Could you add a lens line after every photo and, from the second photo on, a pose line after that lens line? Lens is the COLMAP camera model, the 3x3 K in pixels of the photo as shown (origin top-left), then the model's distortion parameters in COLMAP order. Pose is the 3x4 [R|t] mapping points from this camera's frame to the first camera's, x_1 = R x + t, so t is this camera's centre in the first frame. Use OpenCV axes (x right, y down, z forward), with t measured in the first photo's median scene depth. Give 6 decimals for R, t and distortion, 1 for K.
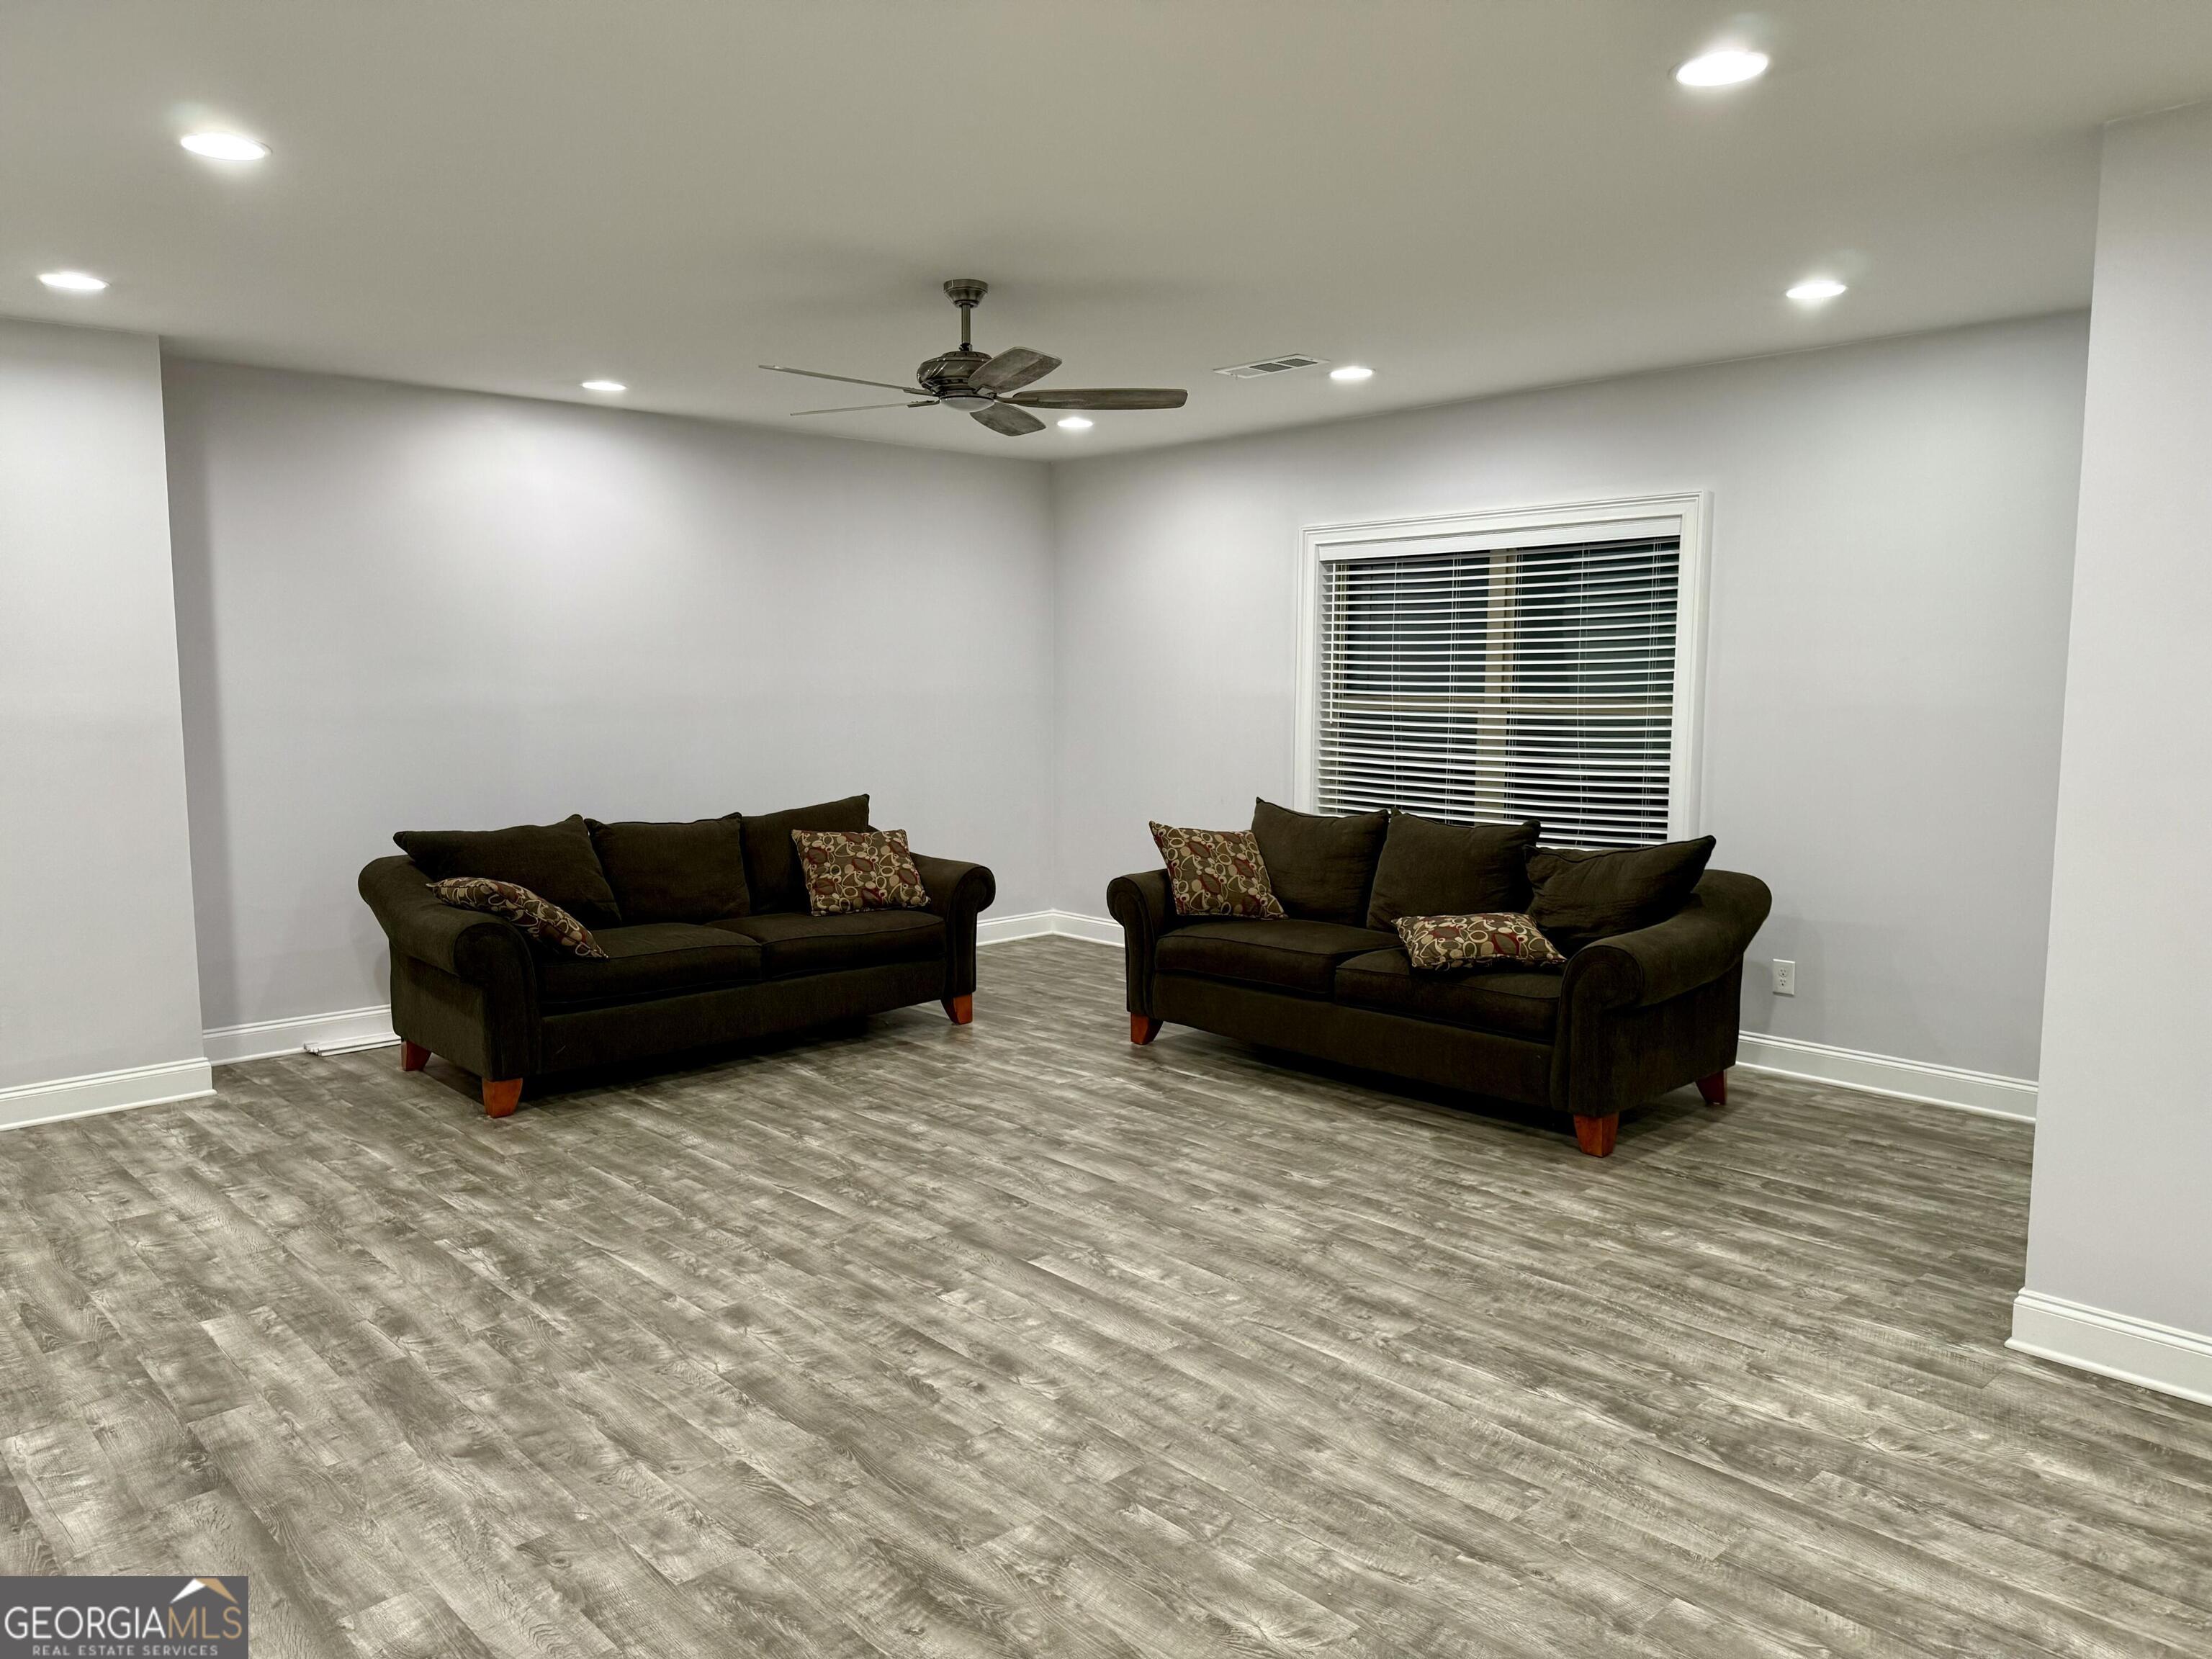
lens RADIAL K [[1554.1, 0, 1106.0], [0, 1554.1, 829.5], [0, 0, 1]] dist [0.045449, -0.056251]
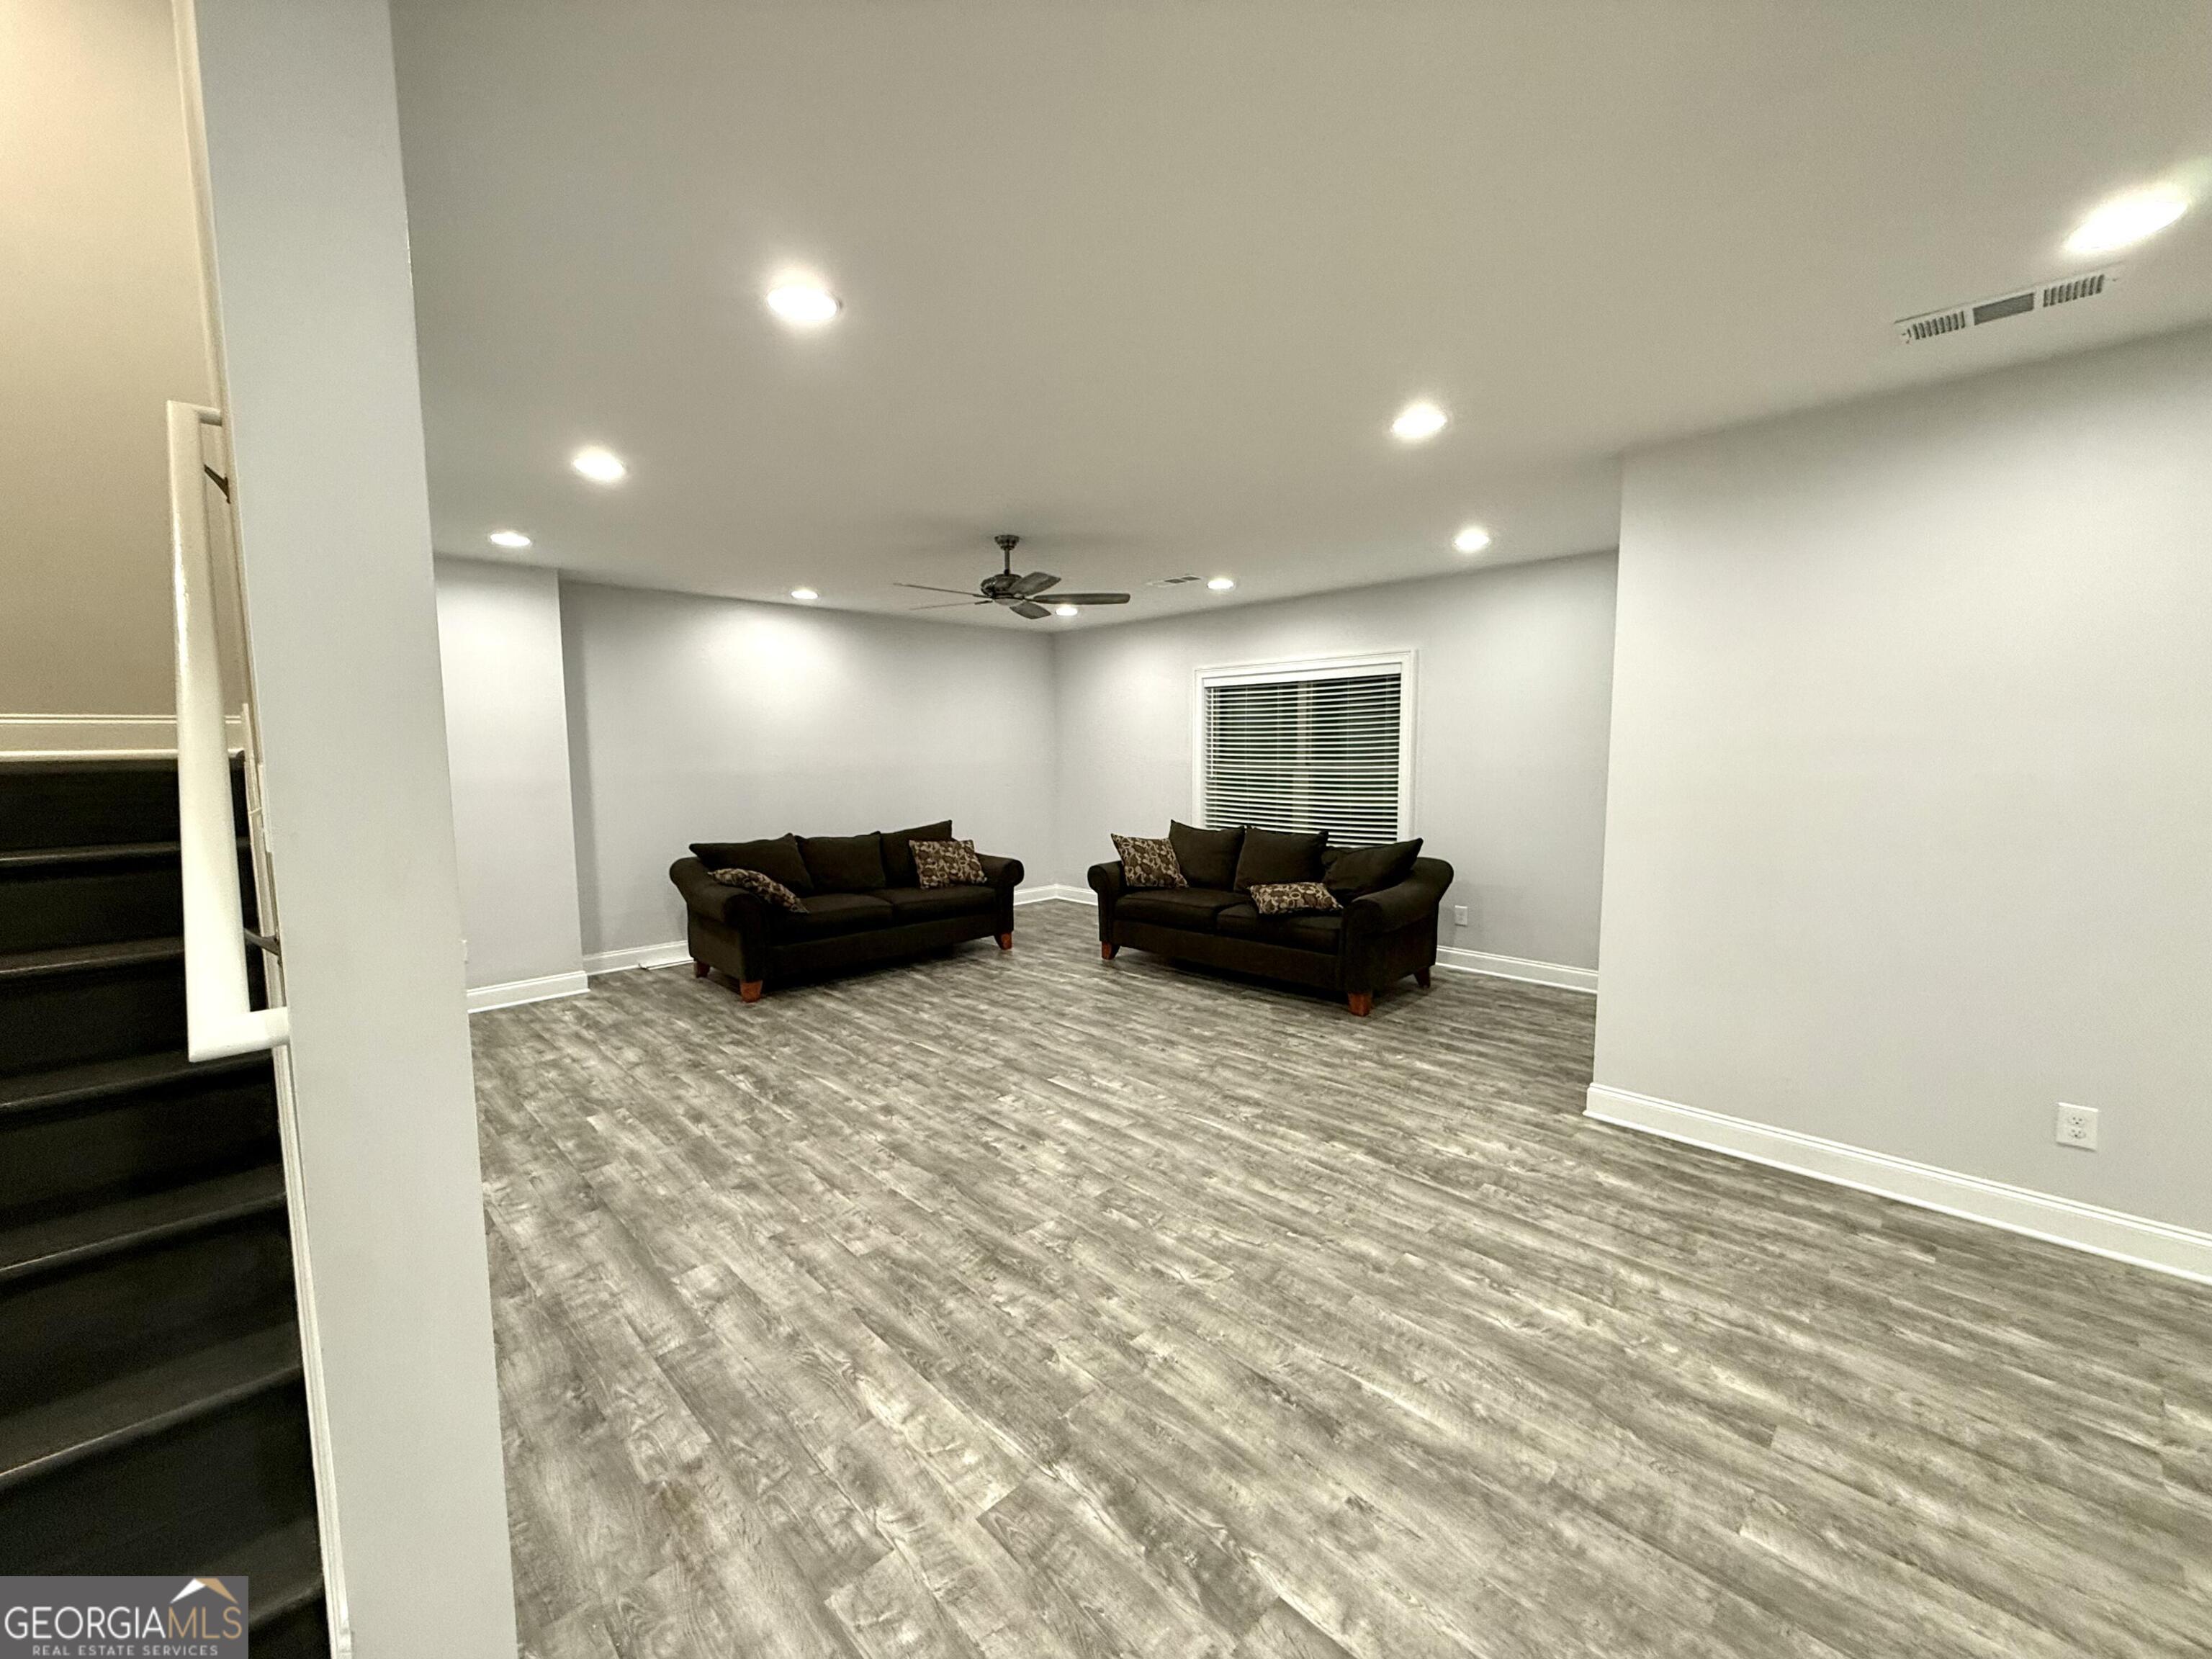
lens RADIAL K [[880.0, 0, 1099.3], [0, 880.0, 828.1], [0, 0, 1]] dist [0.000442, -0.000253]
pose [[0.999795, -0.009653, 0.017796, -0.006243], [0.009884, 0.999867, -0.012949, 0.002147], [-0.017668, 0.013123, 0.999758, -0.021014]]
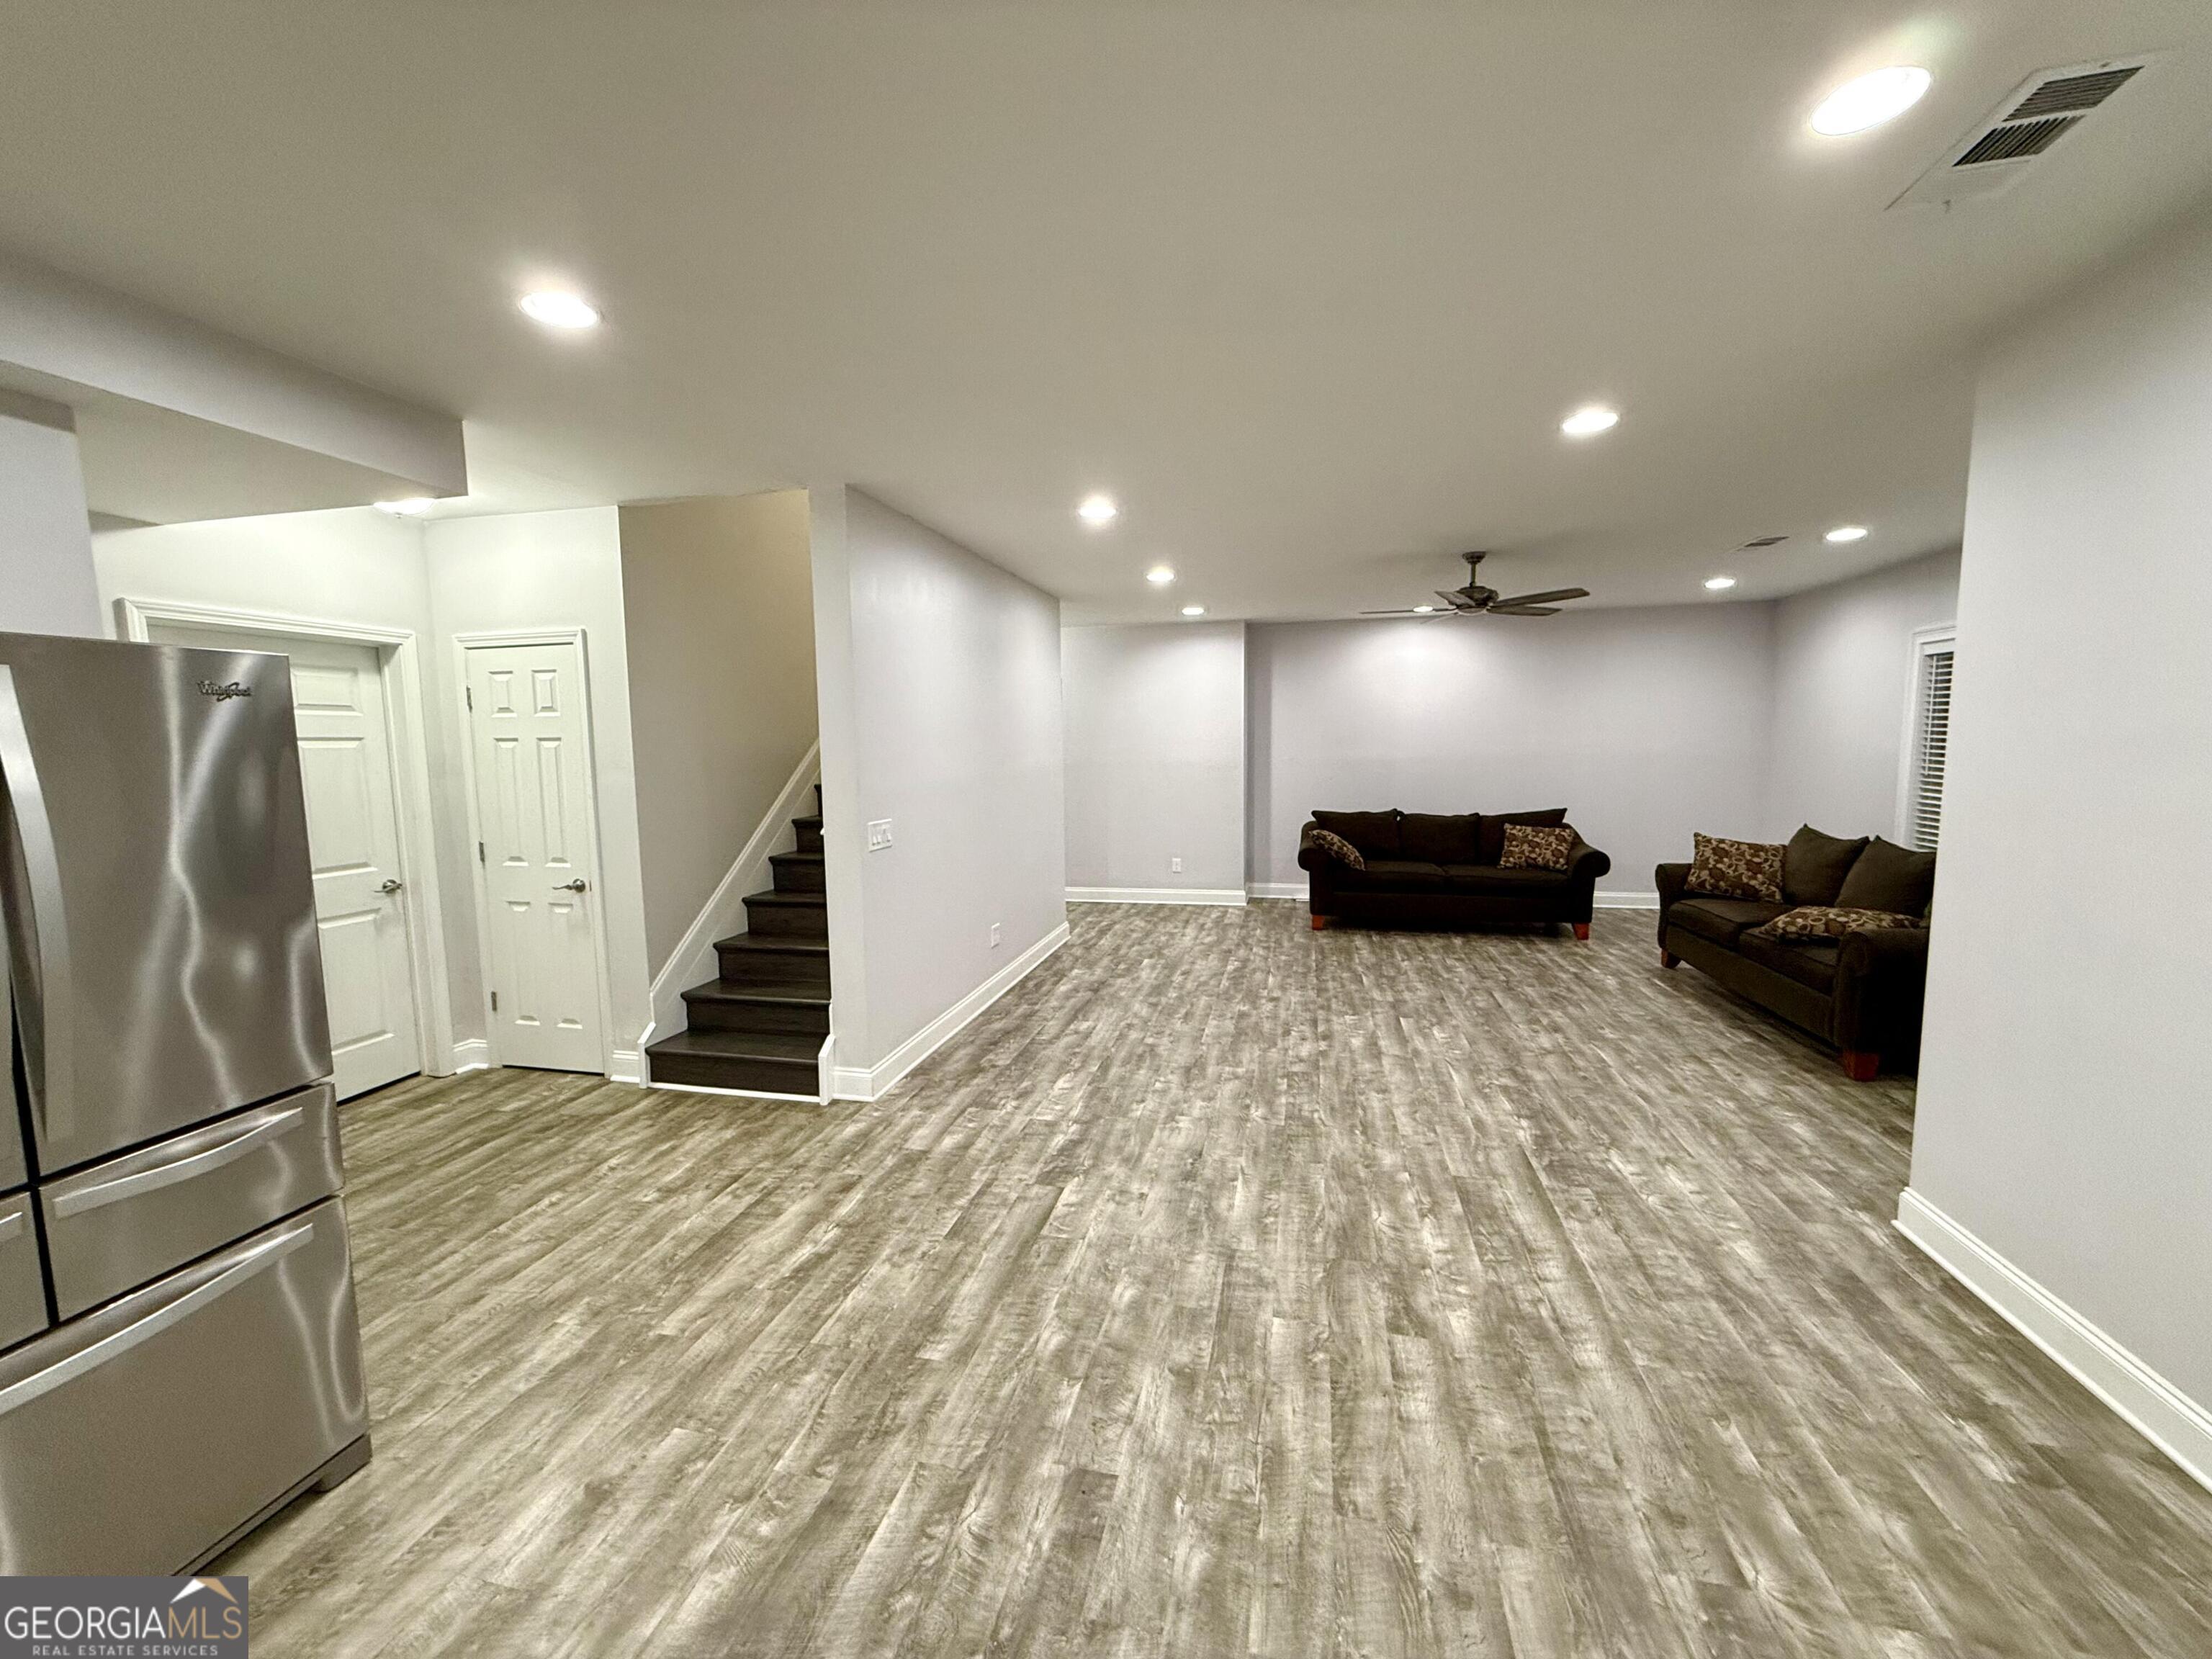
lens RADIAL K [[880.0, 0, 1099.3], [0, 880.0, 828.1], [0, 0, 1]] dist [0.000442, -0.000253]
pose [[0.550049, 0.073752, -0.831869, 0.784646], [-0.072864, 0.996533, 0.040171, -0.002484], [0.831948, 0.038518, 0.553516, -0.035621]]
